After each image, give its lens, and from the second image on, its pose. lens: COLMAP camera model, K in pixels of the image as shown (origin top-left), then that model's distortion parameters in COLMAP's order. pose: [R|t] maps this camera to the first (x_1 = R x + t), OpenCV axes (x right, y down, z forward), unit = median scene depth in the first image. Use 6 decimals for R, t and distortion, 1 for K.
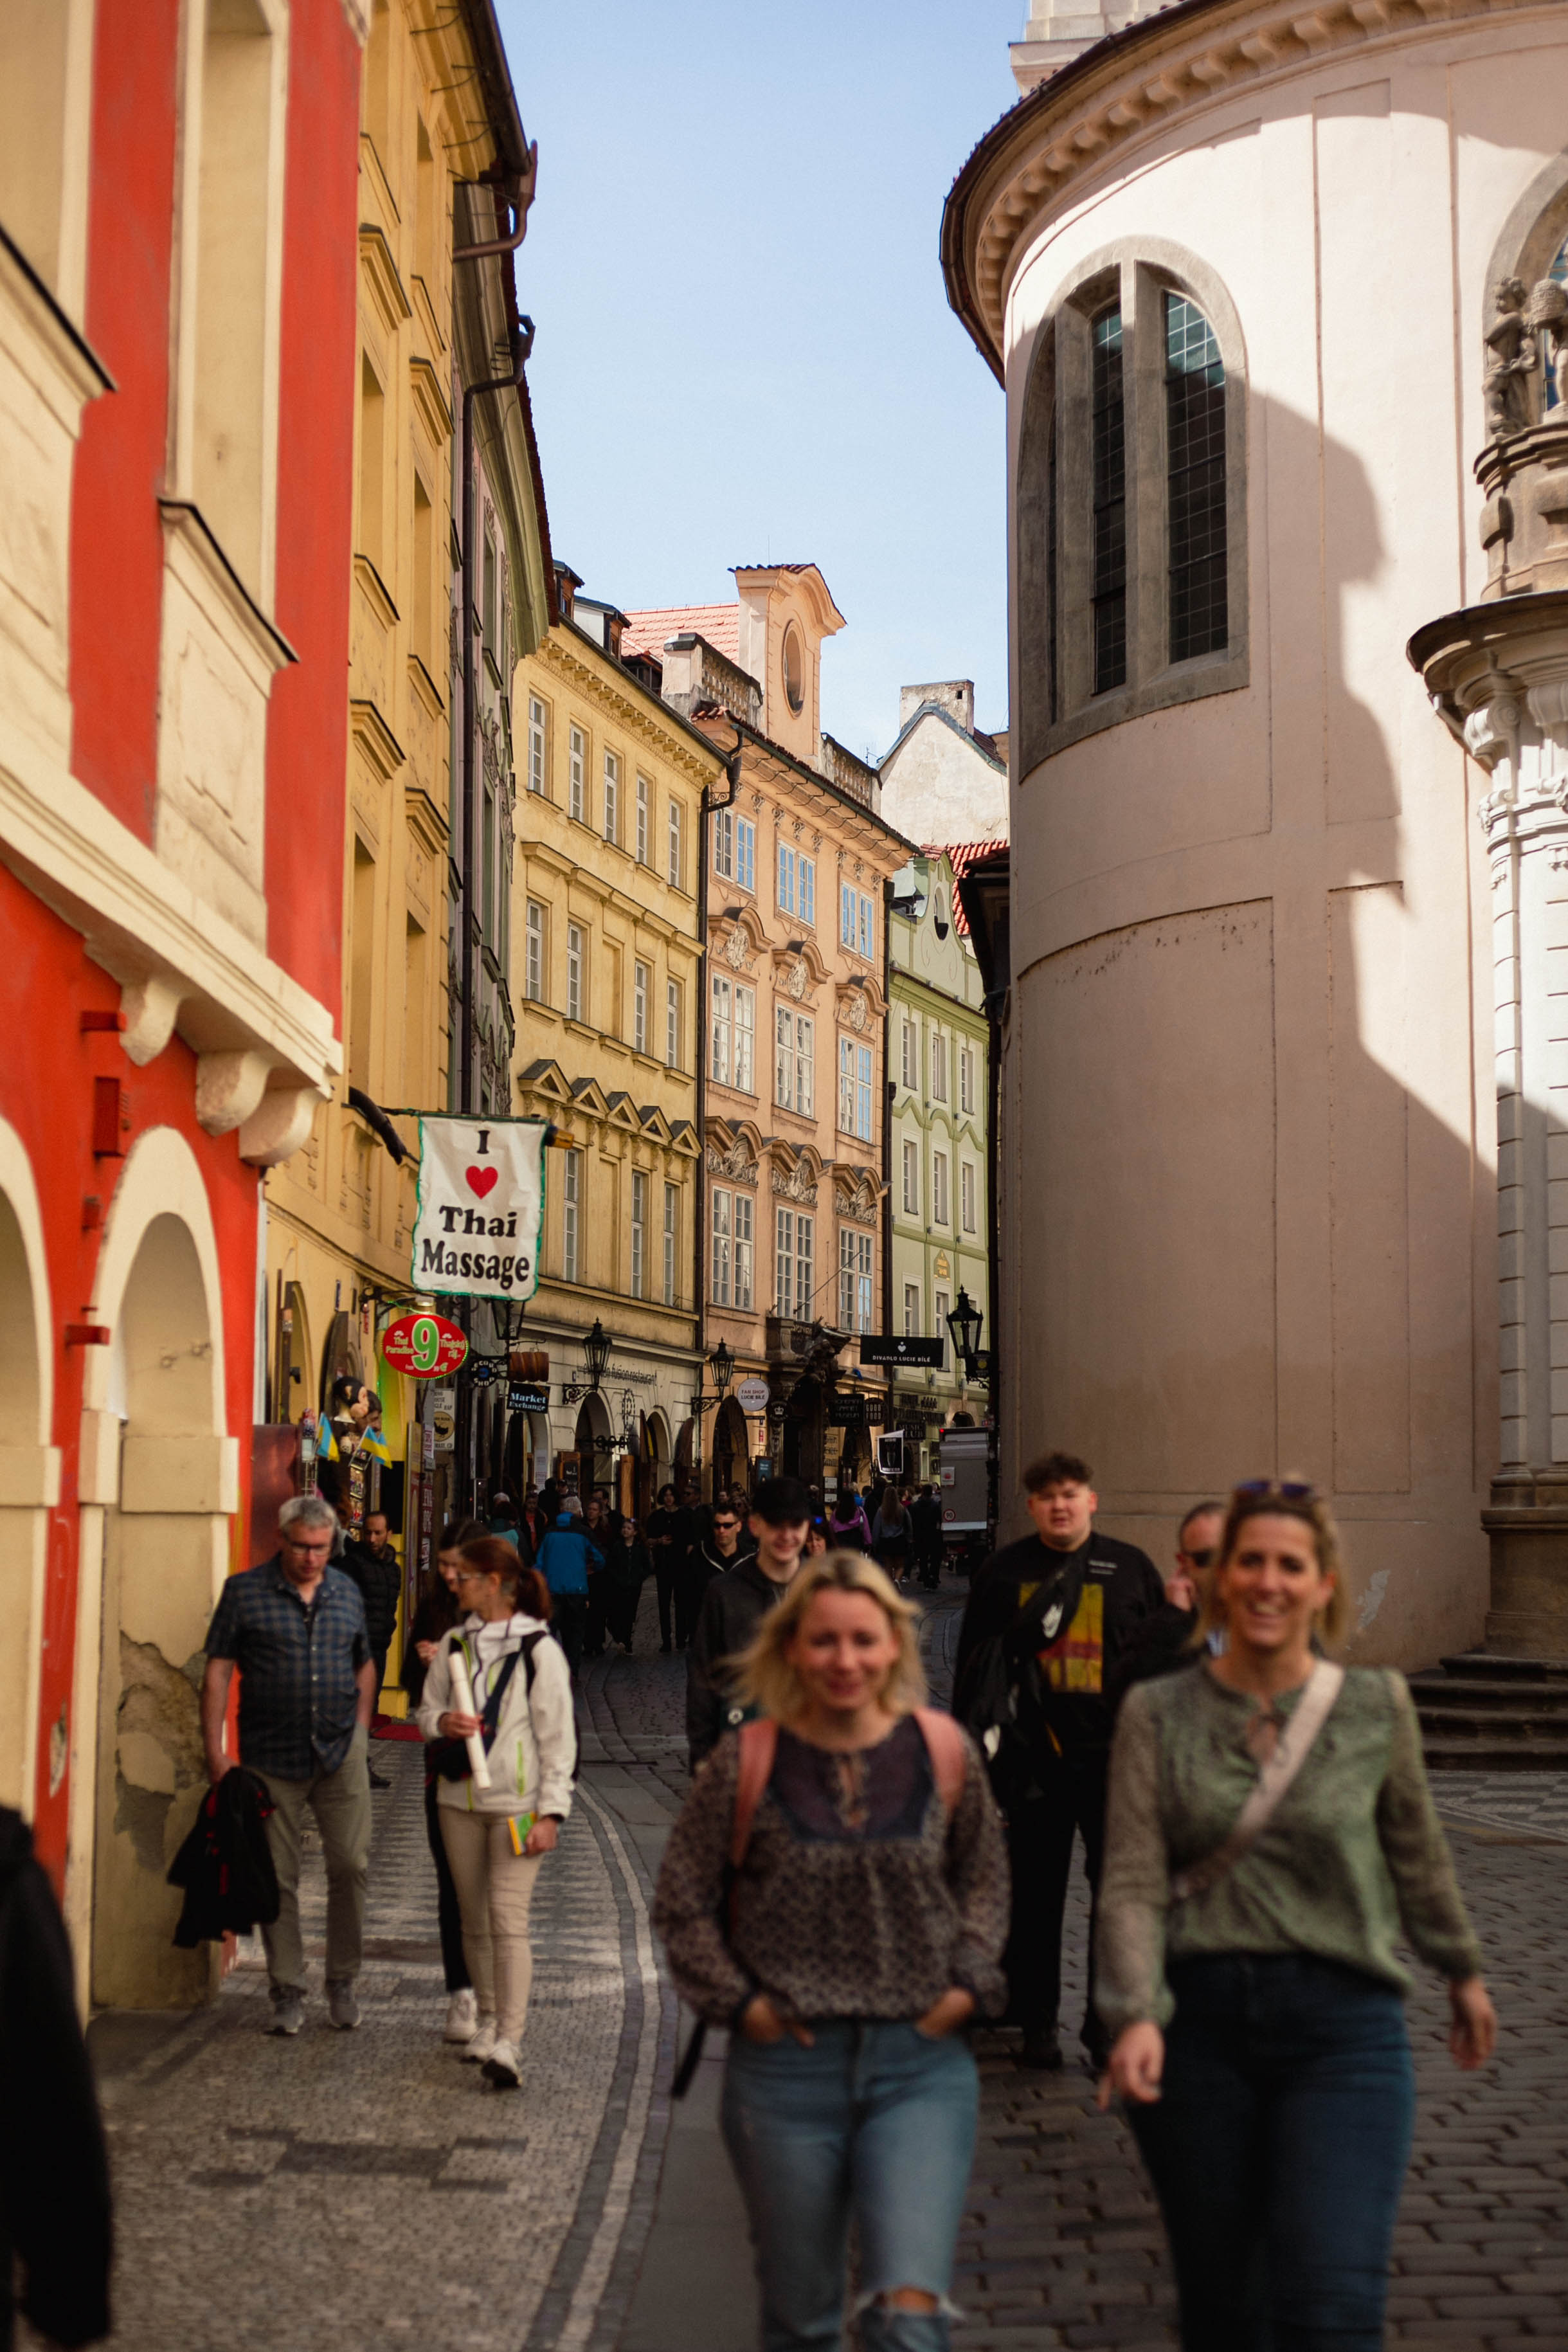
lens RADIAL K [[3429.6, 0, 786.6], [0, 3429.6, 1166.0], [0, 0, 1]] dist [-0.101026, 0.000000]
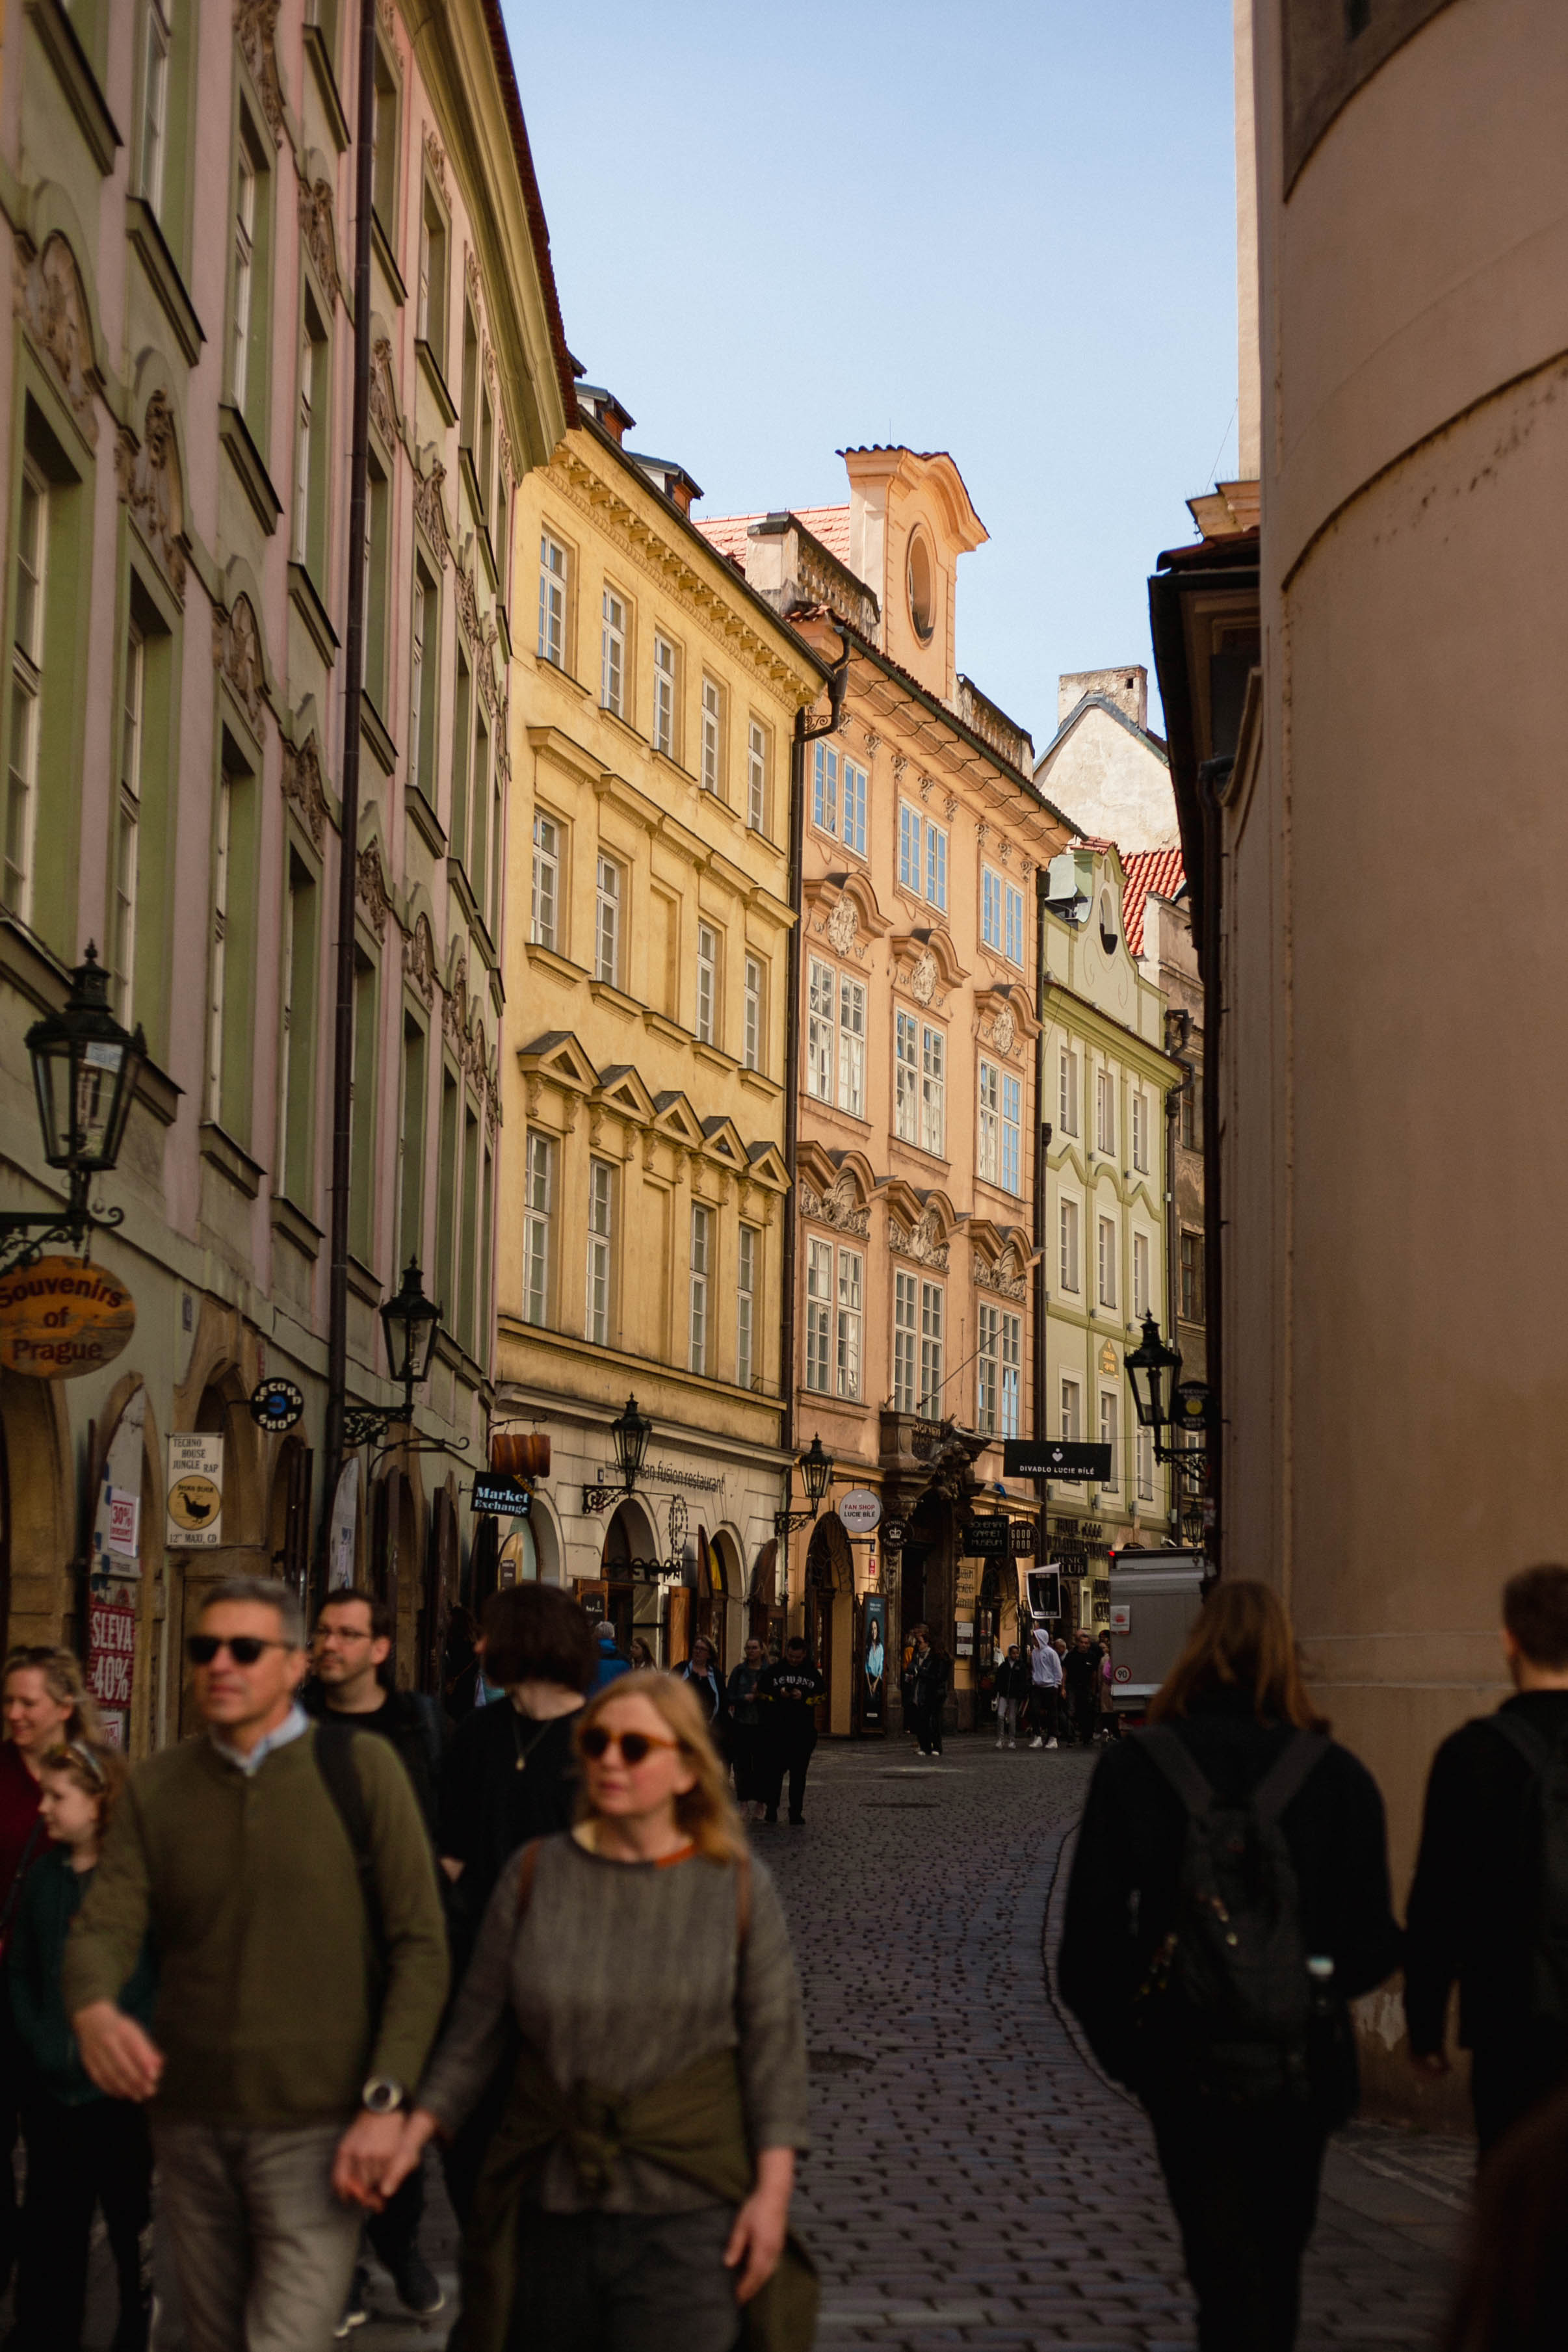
lens RADIAL K [[3429.9, 0, 778.2], [0, 3429.9, 1190.2], [0, 0, 1]] dist [-0.101026, 0.000000]
pose [[0.998783, 0.003926, -0.049156, 0.008942], [-0.005747, 0.999300, -0.036974, 0.023531], [0.048977, 0.037211, 0.998107, 0.236303]]
